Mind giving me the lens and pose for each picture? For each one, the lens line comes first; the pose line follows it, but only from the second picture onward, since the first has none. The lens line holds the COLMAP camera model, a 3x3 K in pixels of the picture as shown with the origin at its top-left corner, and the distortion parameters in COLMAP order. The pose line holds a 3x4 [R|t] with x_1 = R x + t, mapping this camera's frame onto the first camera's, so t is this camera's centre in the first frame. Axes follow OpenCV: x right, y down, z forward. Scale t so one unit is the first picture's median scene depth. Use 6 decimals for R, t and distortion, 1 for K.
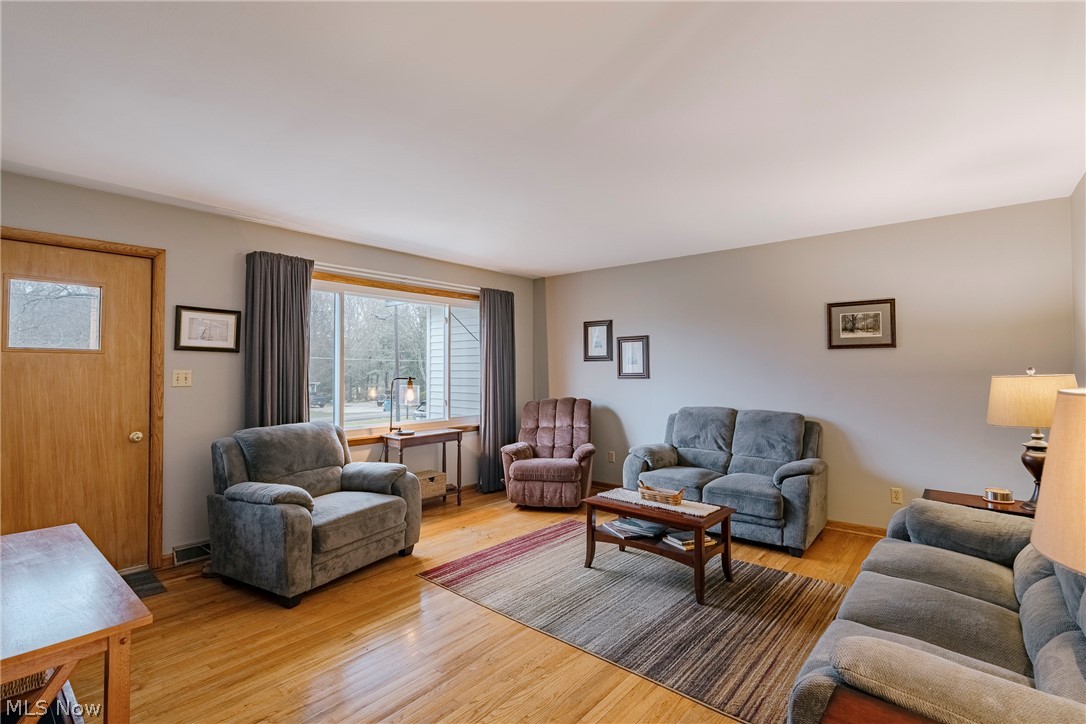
lens RADIAL K [[502.8, 0, 543.0], [0, 502.8, 362.0], [0, 0, 1]] dist [0.000162, 0.000030]
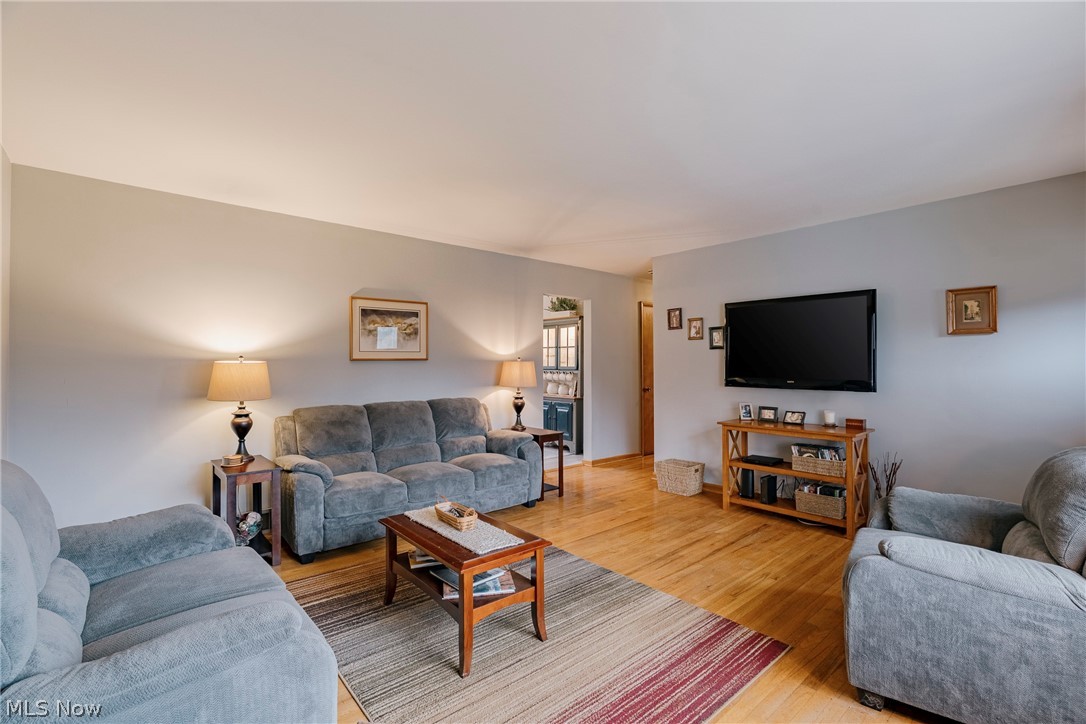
lens RADIAL K [[502.8, 0, 543.0], [0, 502.8, 362.0], [0, 0, 1]] dist [0.000162, 0.000030]
pose [[-0.988933, 0.000717, 0.148358, -0.015521], [-0.002212, 0.999806, -0.019580, 0.044478], [-0.148343, -0.019691, -0.988740, 1.796505]]
